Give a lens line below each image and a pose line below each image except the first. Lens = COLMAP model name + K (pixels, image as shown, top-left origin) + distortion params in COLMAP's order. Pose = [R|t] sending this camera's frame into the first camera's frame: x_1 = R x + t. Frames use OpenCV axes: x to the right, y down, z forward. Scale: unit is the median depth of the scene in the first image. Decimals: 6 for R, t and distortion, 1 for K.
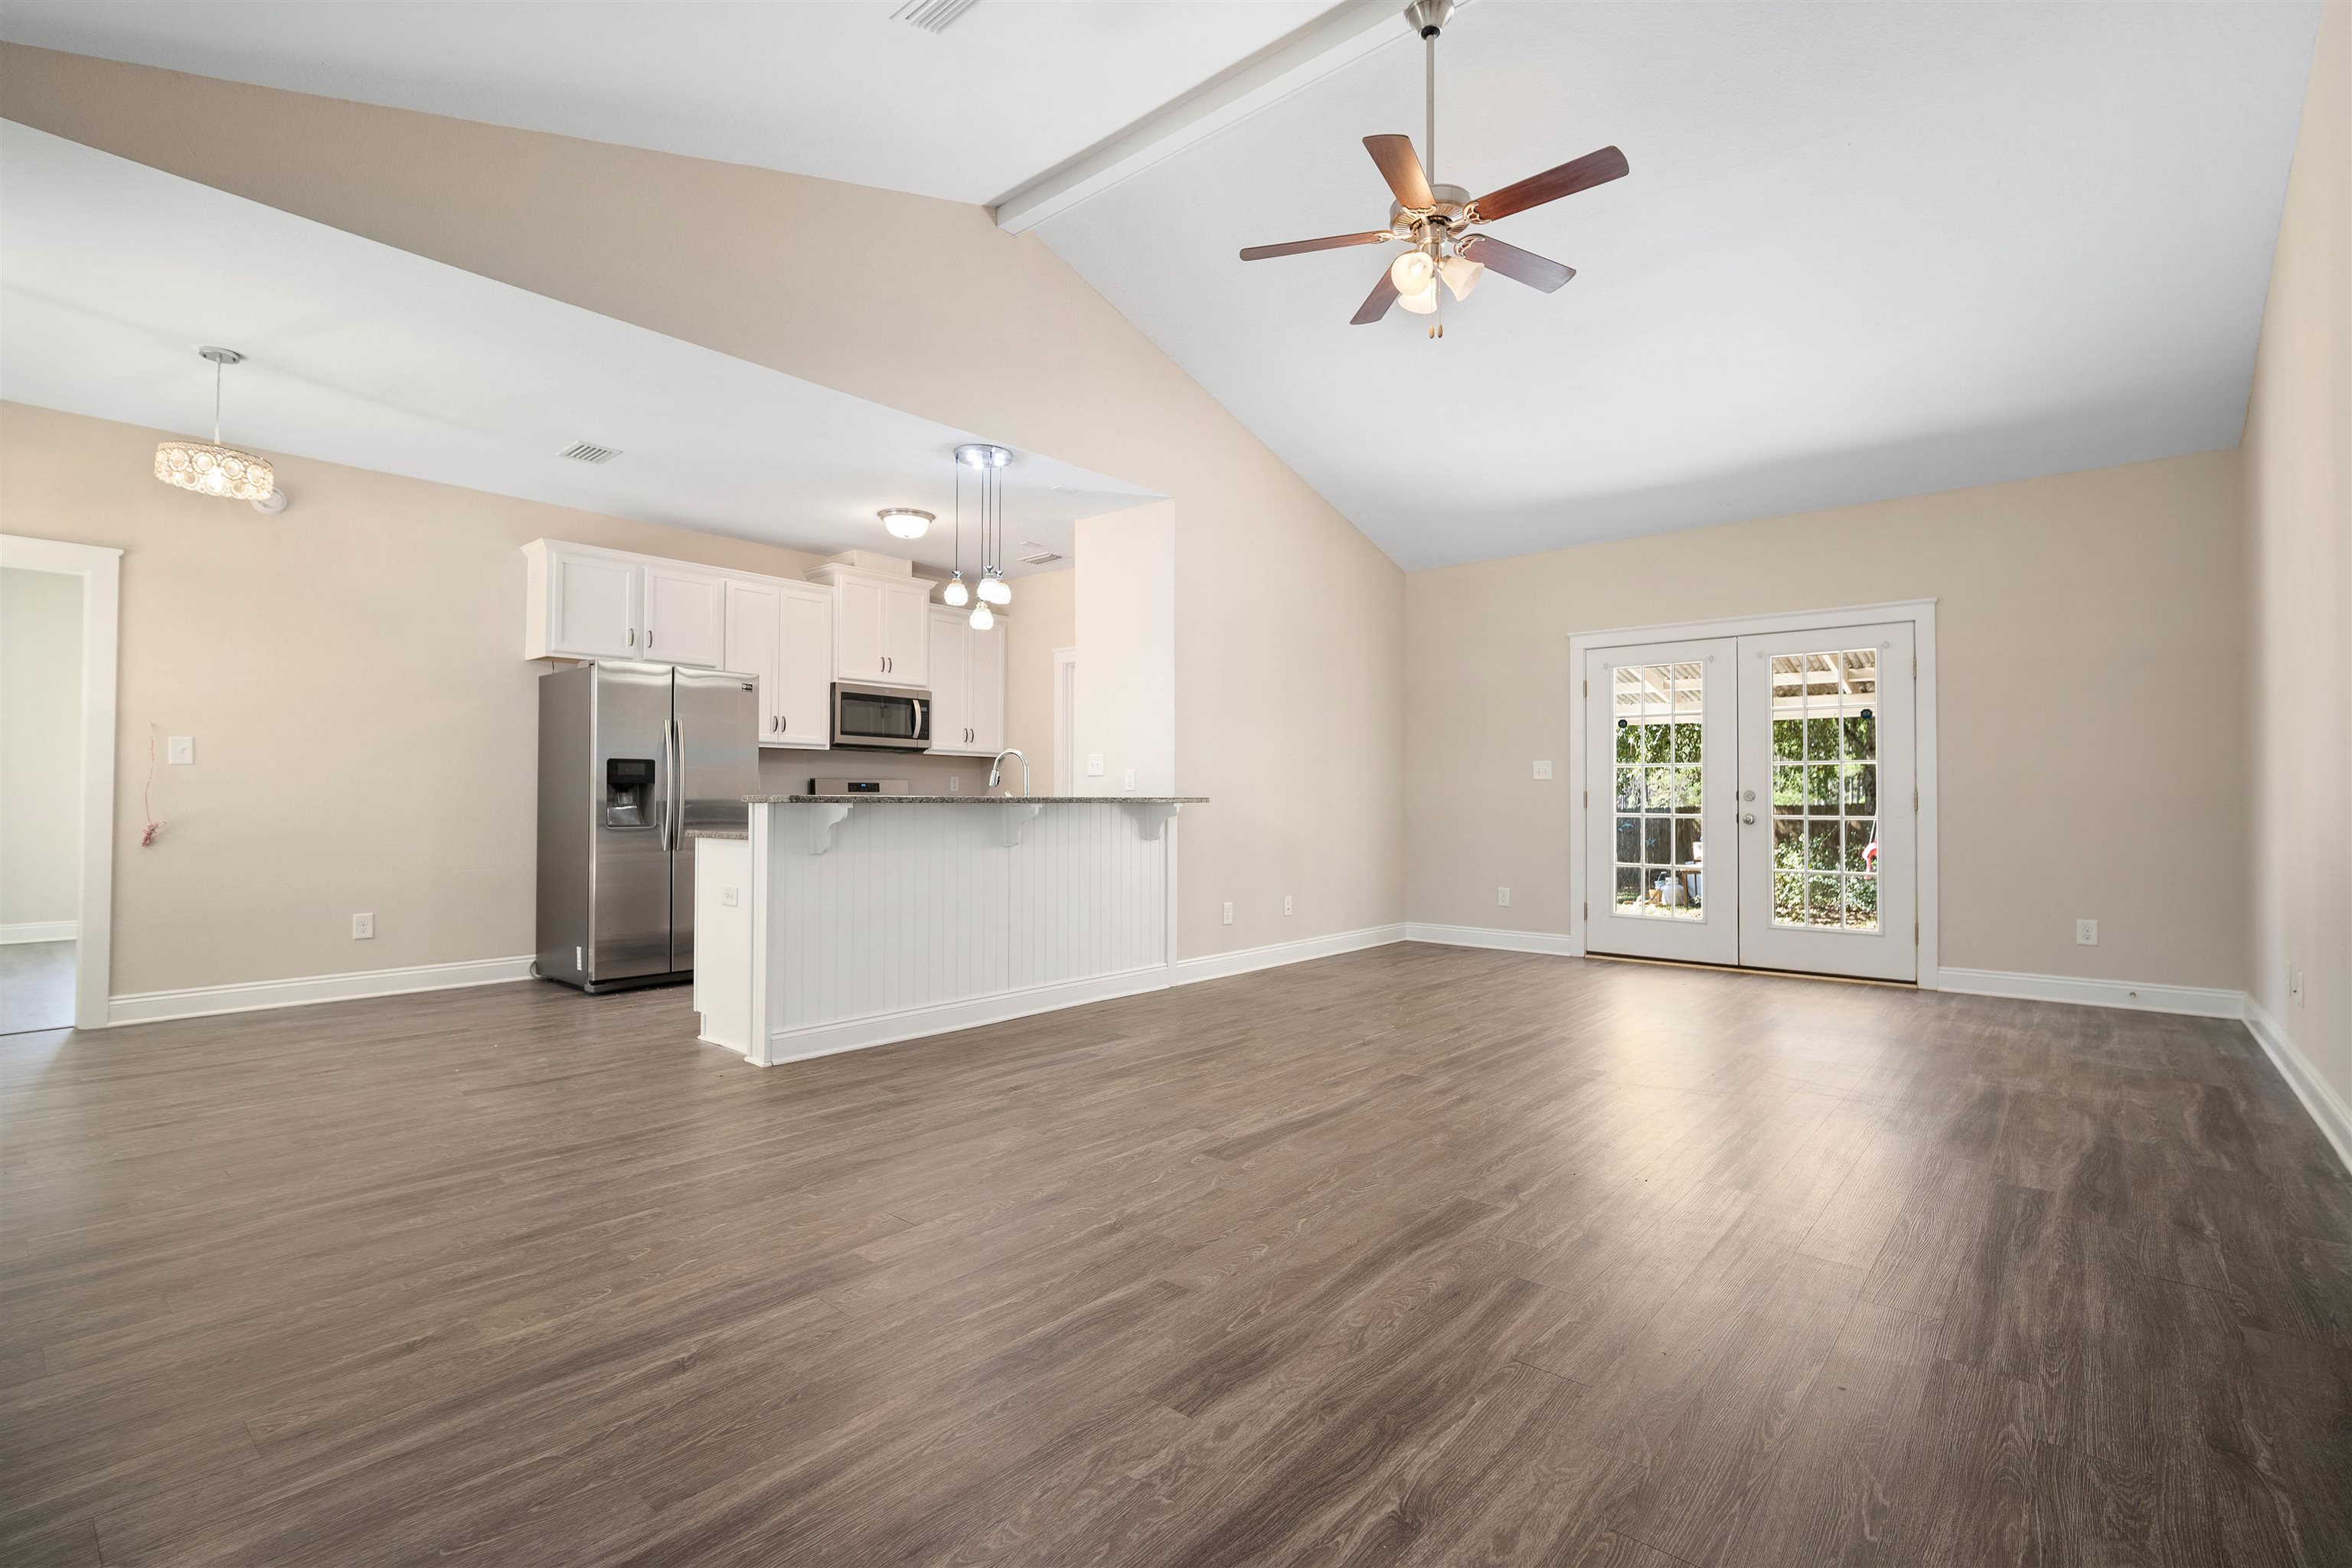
lens RADIAL K [[1064.1, 0, 1184.8], [0, 1064.1, 768.9], [0, 0, 1]] dist [-0.001607, 0.000871]
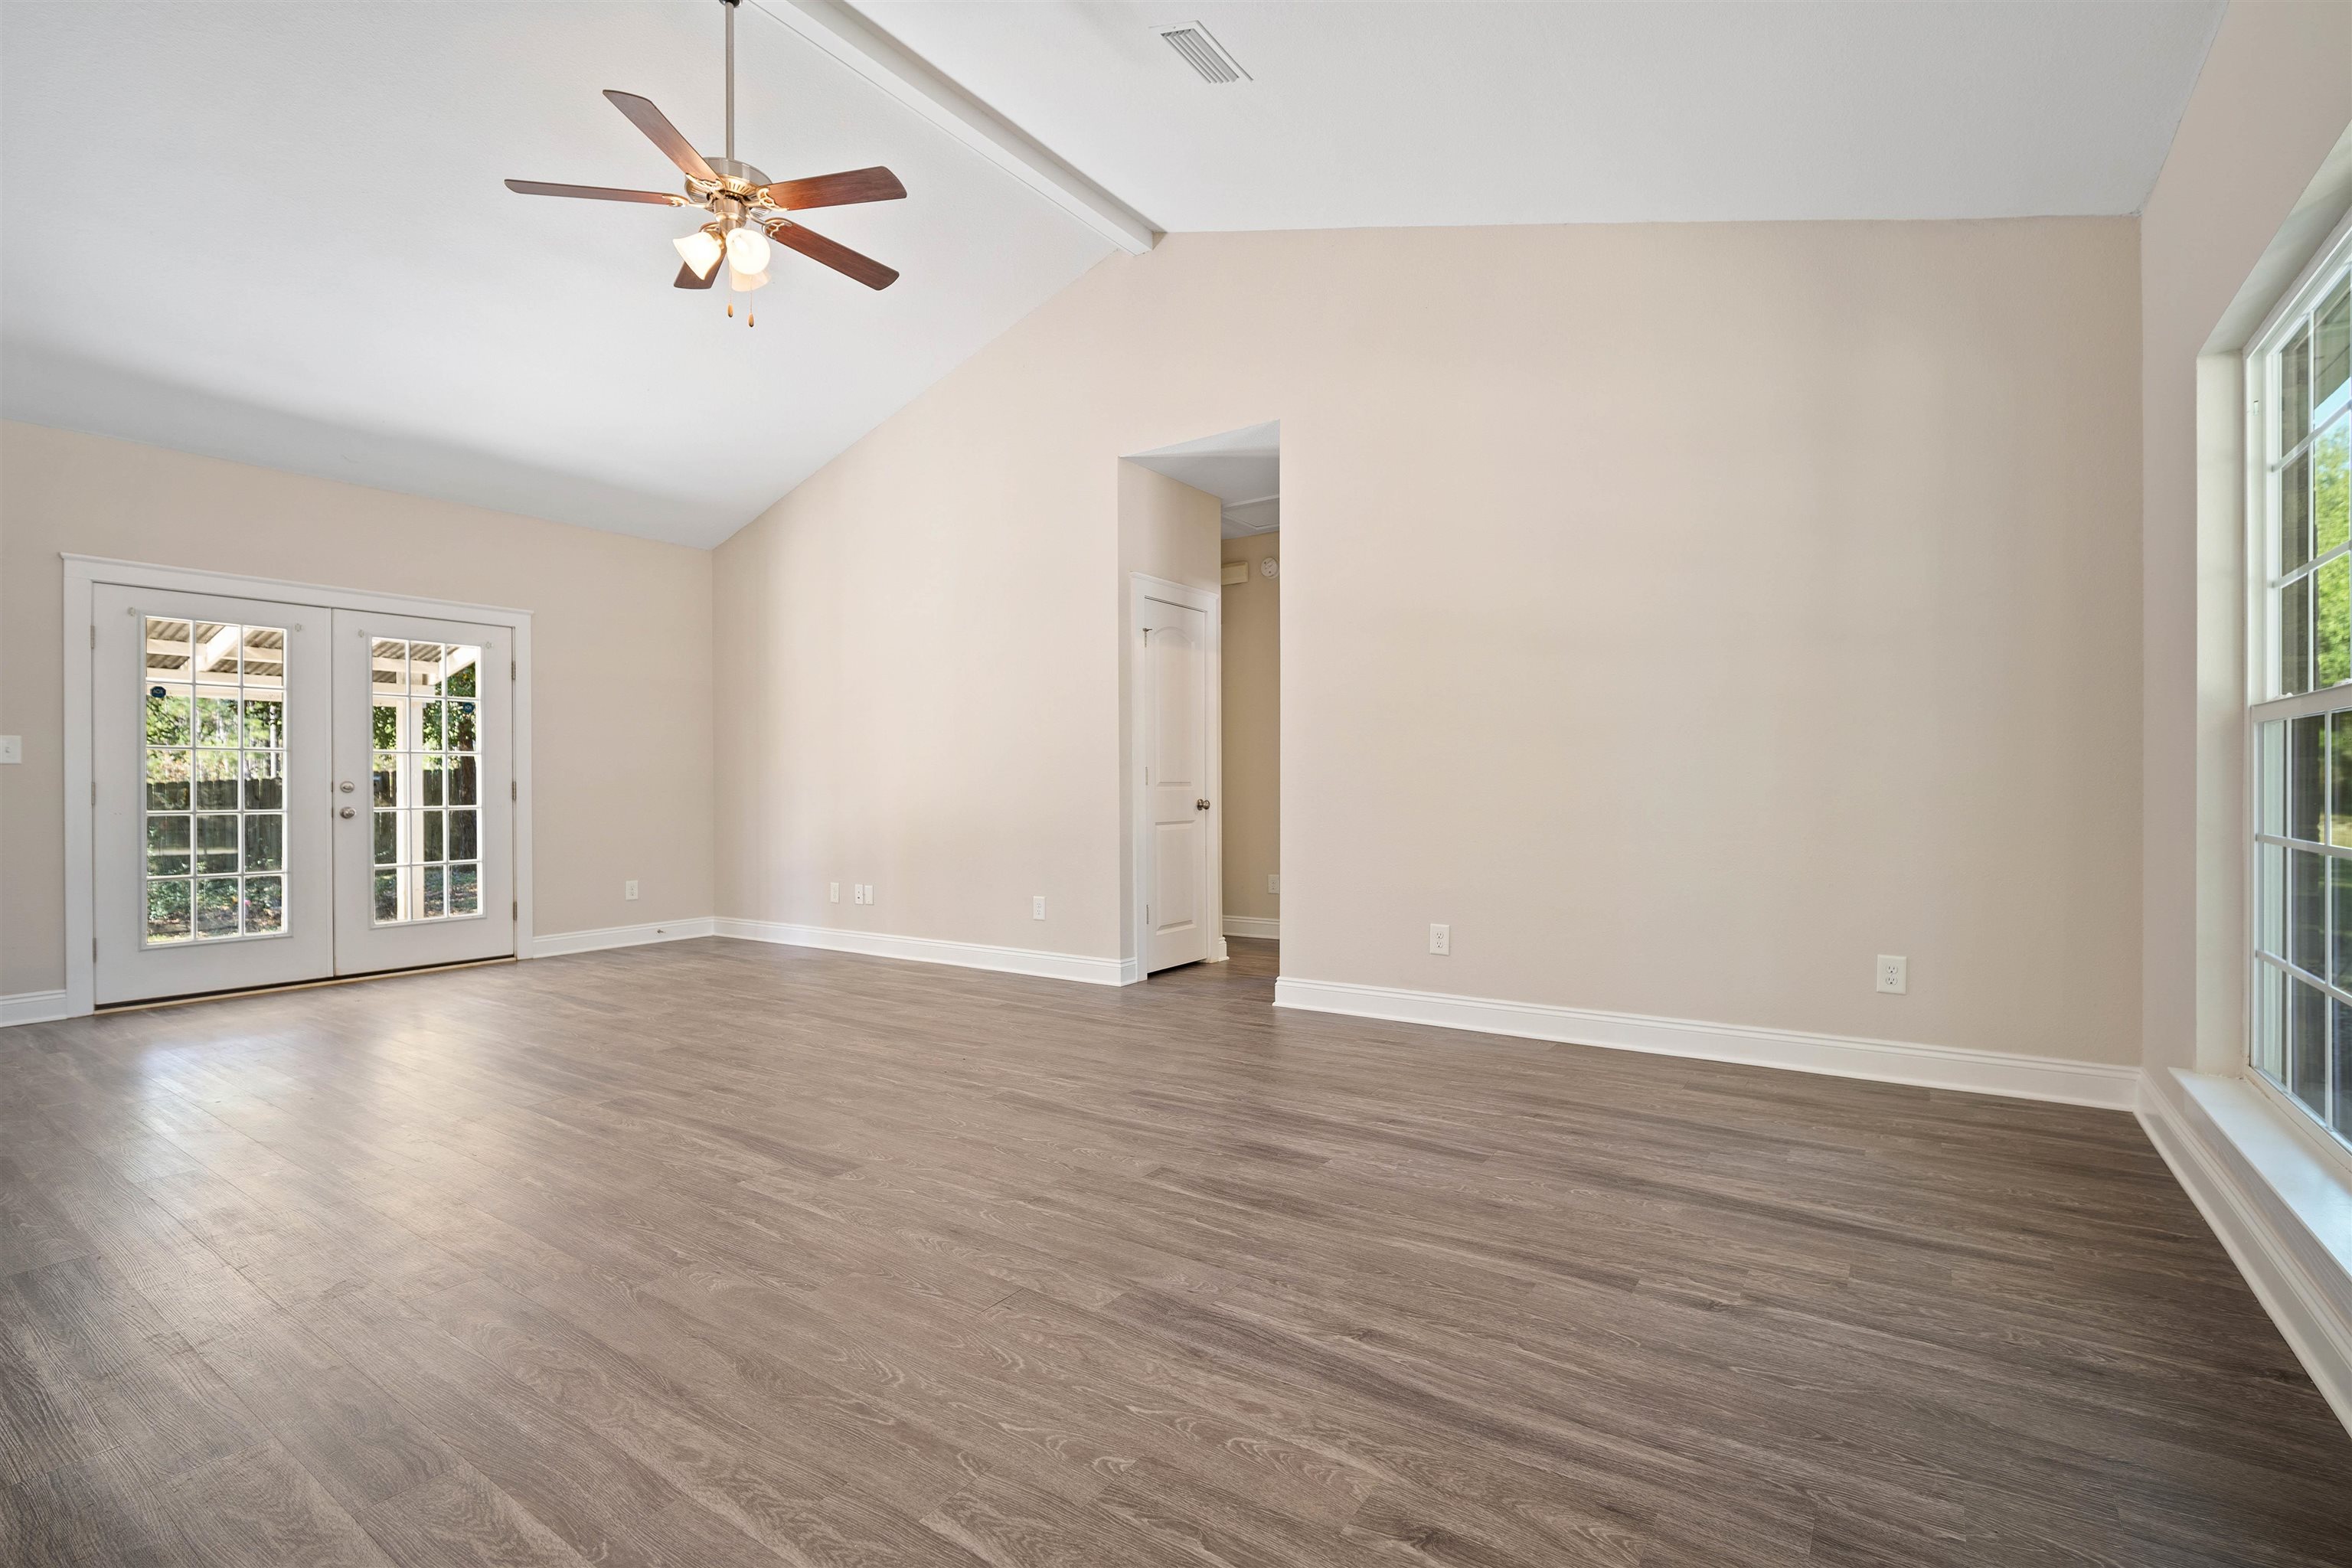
lens RADIAL K [[1069.9, 0, 1176.0], [0, 1069.9, 784.0], [0, 0, 1]] dist [-0.003997, 0.000302]
pose [[-0.100372, 0.002720, 0.994946, -1.033011], [-0.022041, 0.999745, -0.004957, 0.026637], [-0.994706, -0.022427, -0.100286, 0.902994]]
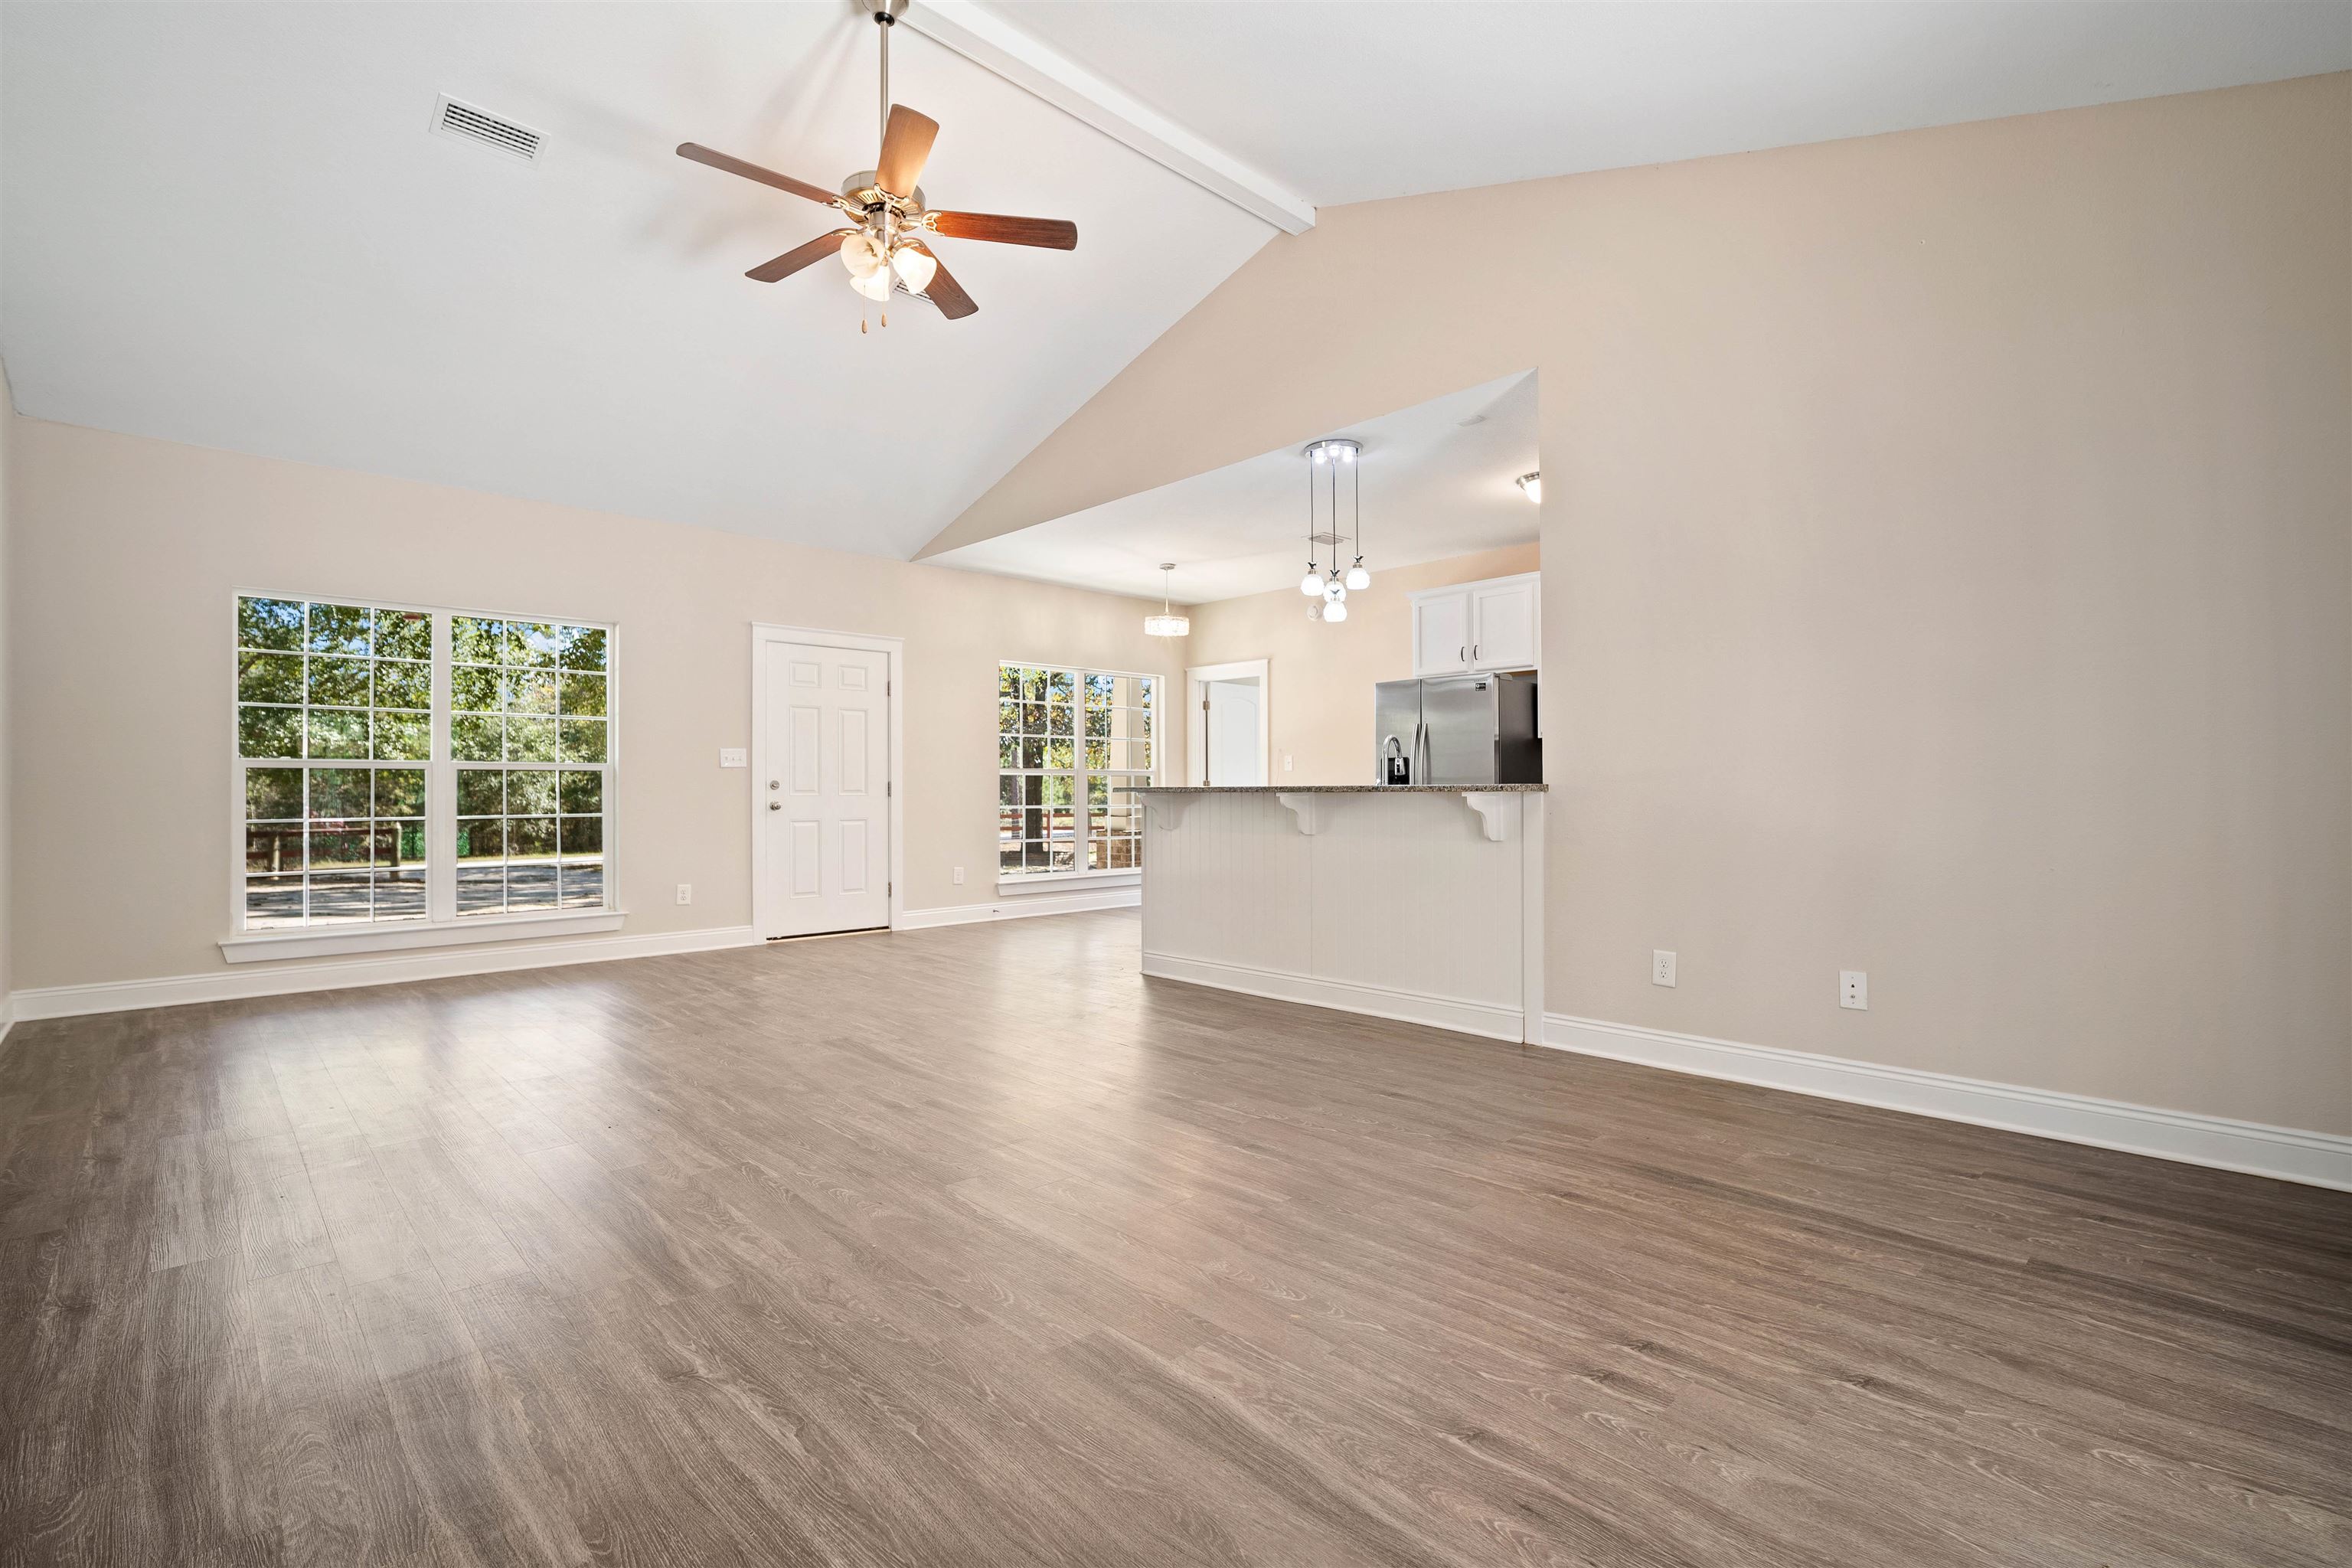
lens RADIAL K [[1035.0, 0, 1198.9], [0, 1035.0, 787.5], [0, 0, 1]] dist [-0.009571, 0.000160]
pose [[-0.077686, 0.000607, -0.996978, 1.527657], [0.029667, 0.999558, -0.001703, 0.047990], [0.996536, -0.029710, -0.077670, 1.780707]]
